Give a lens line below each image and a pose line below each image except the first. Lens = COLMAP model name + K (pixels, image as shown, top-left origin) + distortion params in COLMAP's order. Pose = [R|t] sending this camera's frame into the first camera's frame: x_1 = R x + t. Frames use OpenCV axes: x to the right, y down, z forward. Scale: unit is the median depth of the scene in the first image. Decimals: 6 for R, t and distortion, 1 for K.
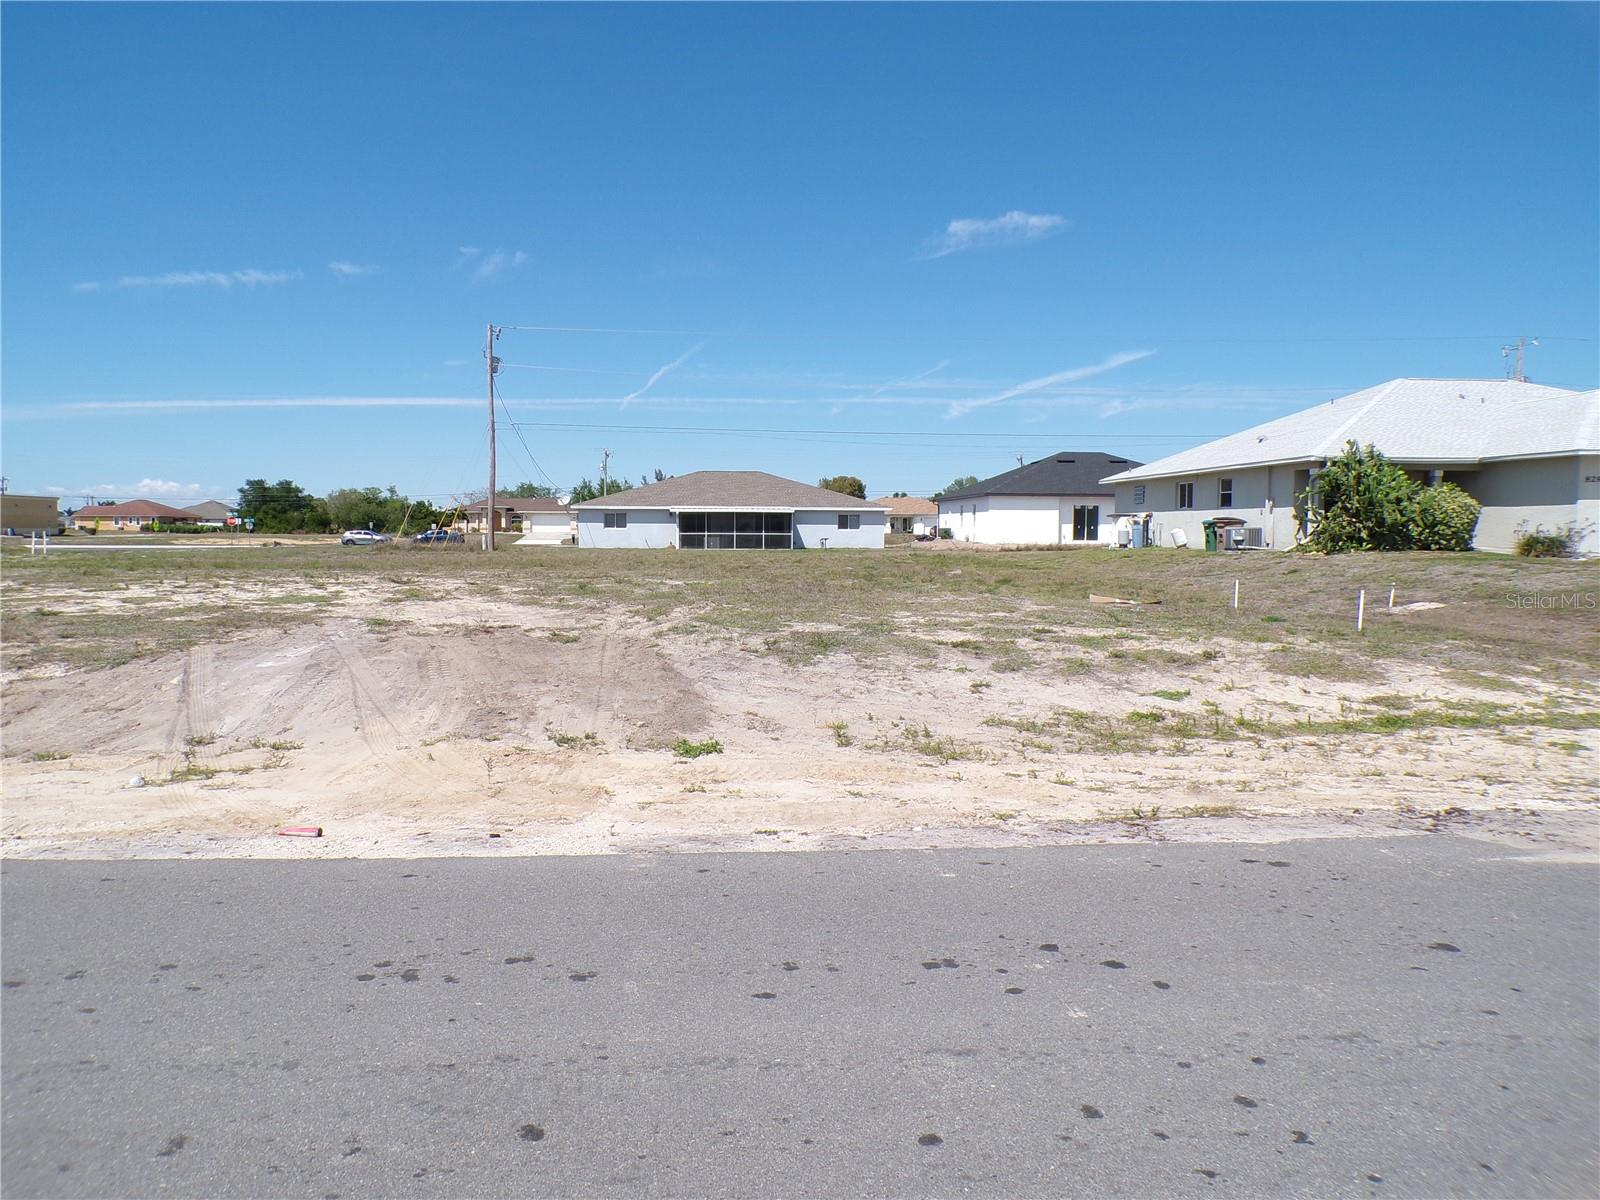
lens RADIAL K [[1119.0, 0, 797.5], [0, 1119.0, 590.9], [0, 0, 1]] dist [-0.044567, 0.018726]
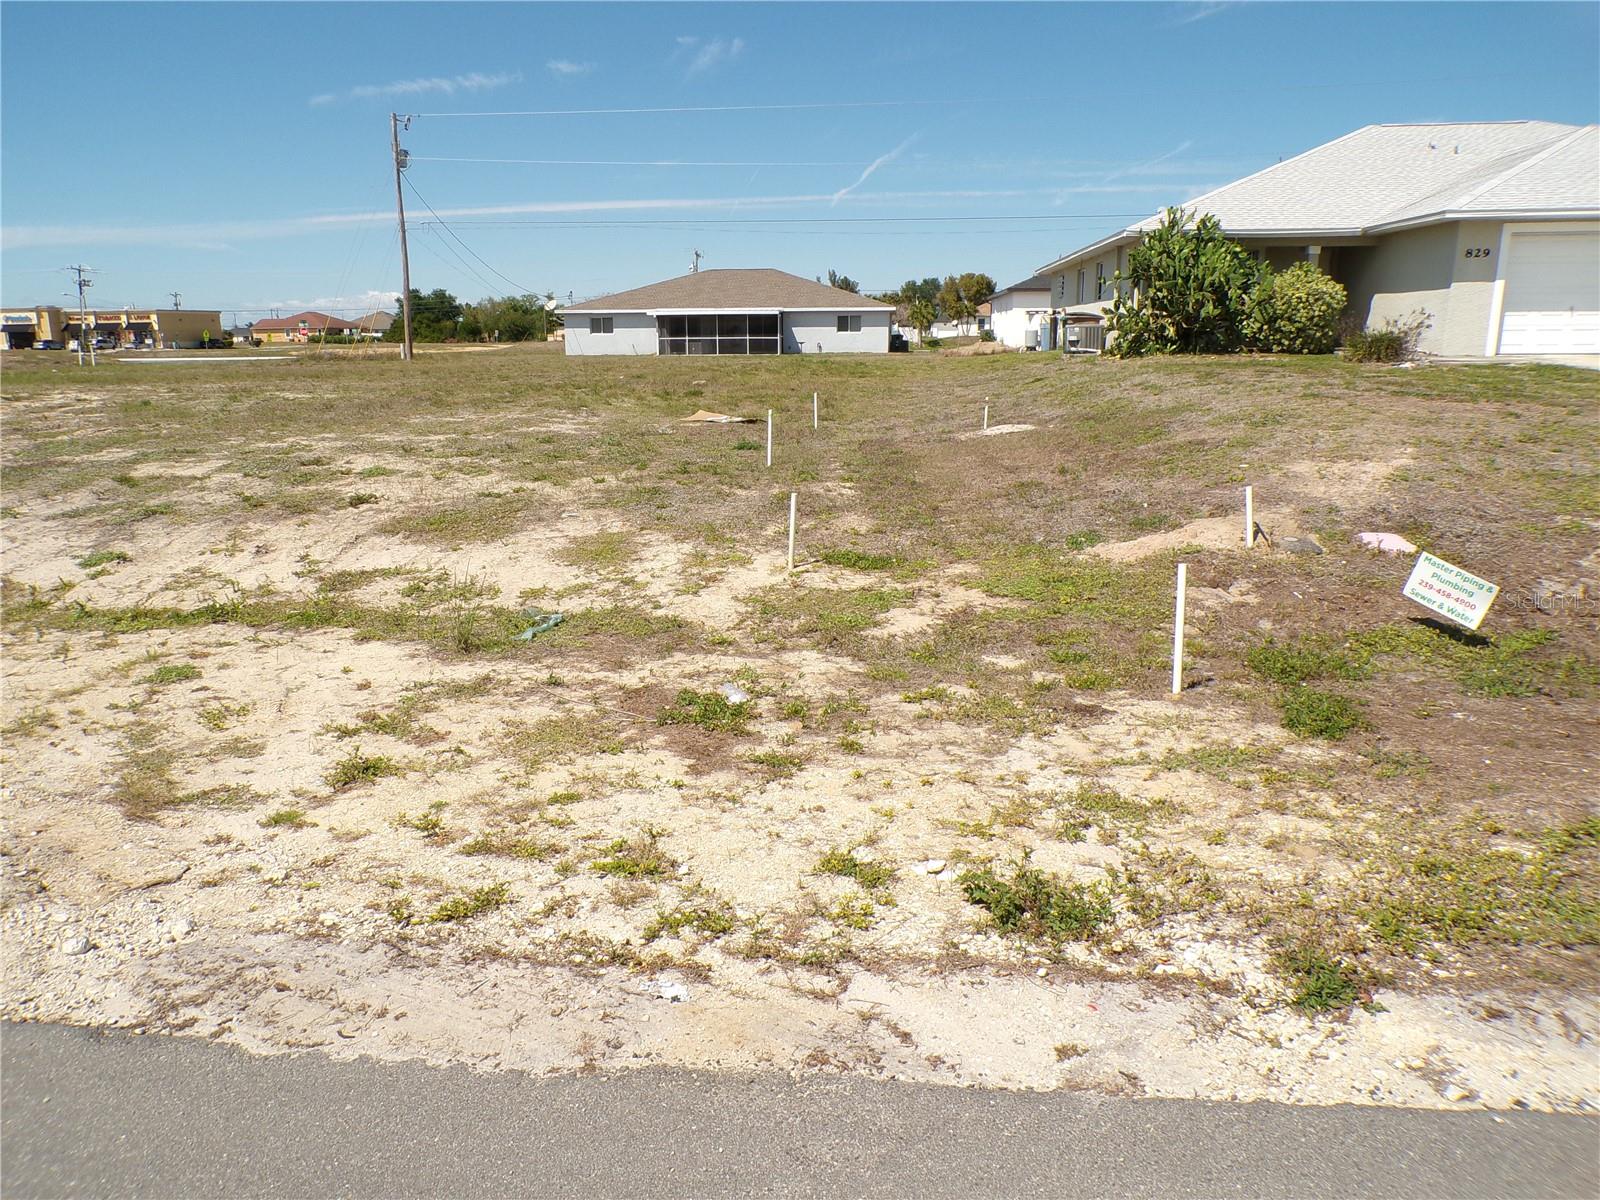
lens RADIAL K [[1119.0, 0, 803.7], [0, 1119.0, 609.3], [0, 0, 1]] dist [-0.044567, 0.018726]
pose [[0.981477, 0.035856, -0.188197, 0.187680], [-0.000157, 0.982481, 0.186365, -0.002231], [0.191582, -0.182883, 0.964287, 0.070922]]
